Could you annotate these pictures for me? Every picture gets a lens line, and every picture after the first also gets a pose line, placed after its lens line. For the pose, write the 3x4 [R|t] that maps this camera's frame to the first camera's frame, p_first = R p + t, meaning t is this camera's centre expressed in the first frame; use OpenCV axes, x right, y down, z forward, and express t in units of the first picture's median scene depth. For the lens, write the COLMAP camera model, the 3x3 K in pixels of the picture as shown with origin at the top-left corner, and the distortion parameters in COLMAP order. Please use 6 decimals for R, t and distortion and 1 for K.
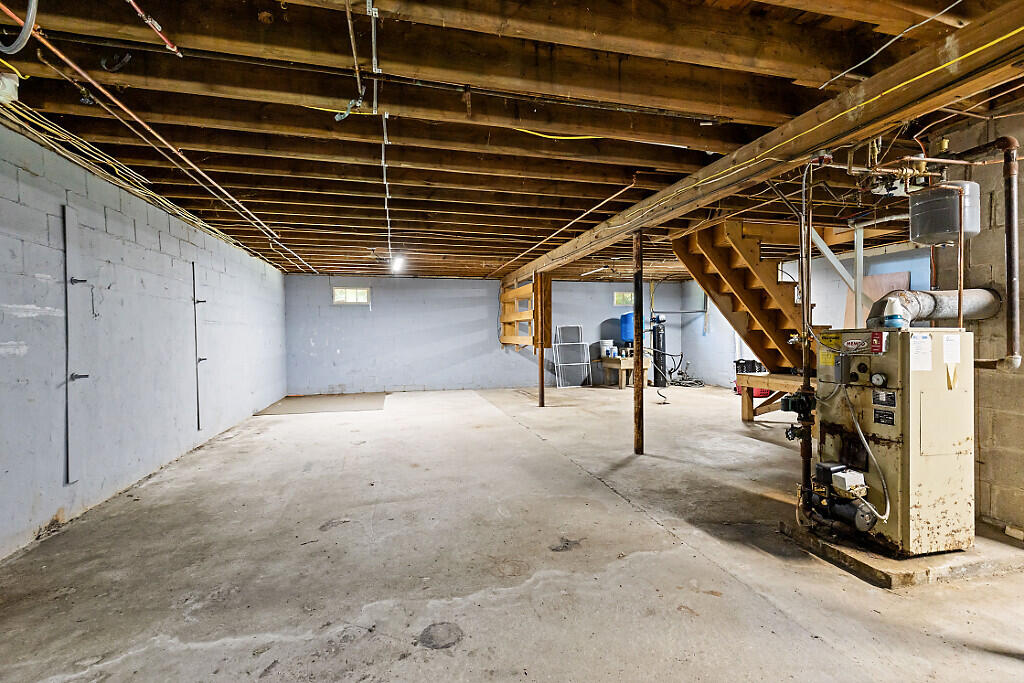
lens RADIAL K [[458.5, 0, 504.8], [0, 458.5, 336.9], [0, 0, 1]] dist [-0.003119, -0.000529]
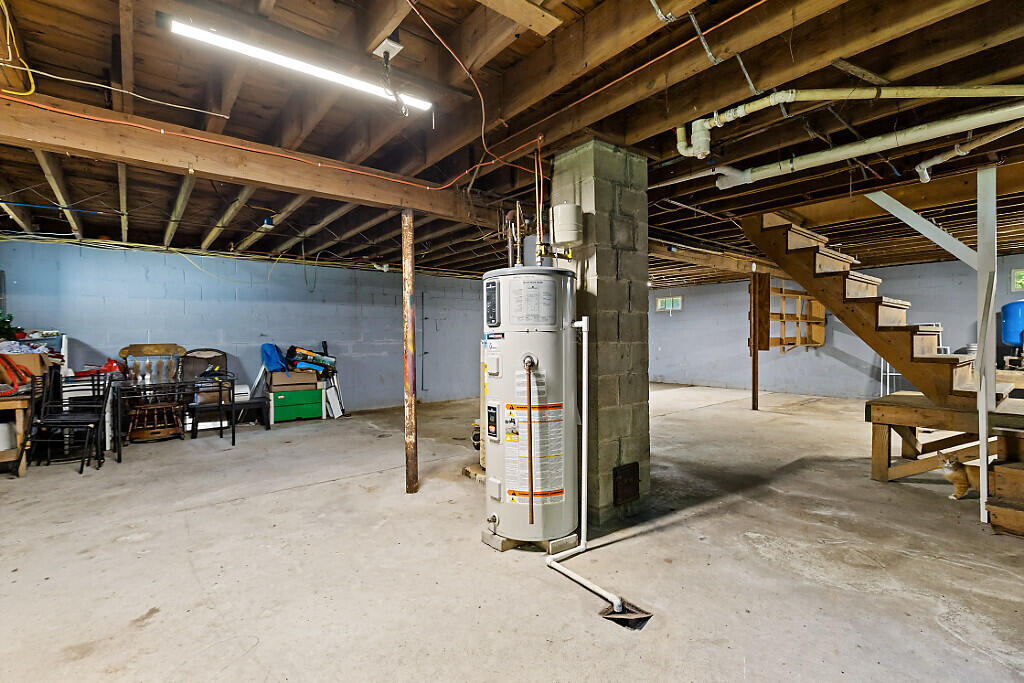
lens RADIAL K [[458.5, 0, 510.2], [0, 458.5, 339.9], [0, 0, 1]] dist [-0.003119, -0.000529]
pose [[0.440090, 0.005104, -0.897939, 2.074666], [0.003605, 0.999966, 0.007450, -0.020086], [0.897946, -0.006516, 0.440056, 0.267660]]
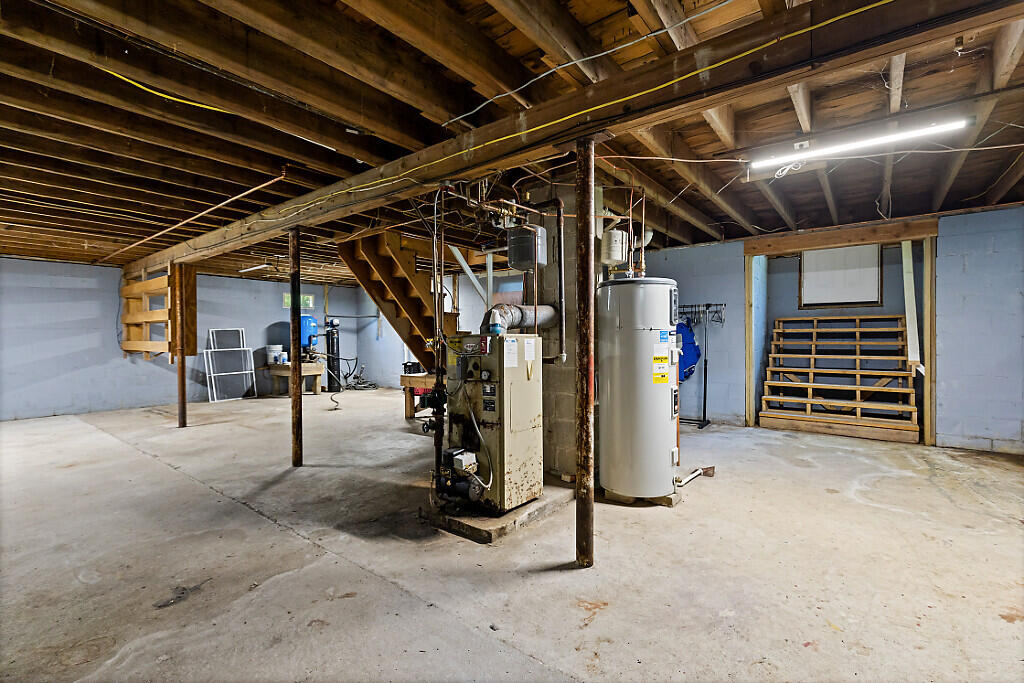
lens RADIAL K [[458.5, 0, 507.3], [0, 458.5, 341.9], [0, 0, 1]] dist [-0.003119, -0.000529]
pose [[0.784534, -0.005210, 0.620063, 0.082371], [0.004521, 0.999986, 0.002682, -0.000326], [-0.620069, 0.000699, 0.784547, -0.008347]]
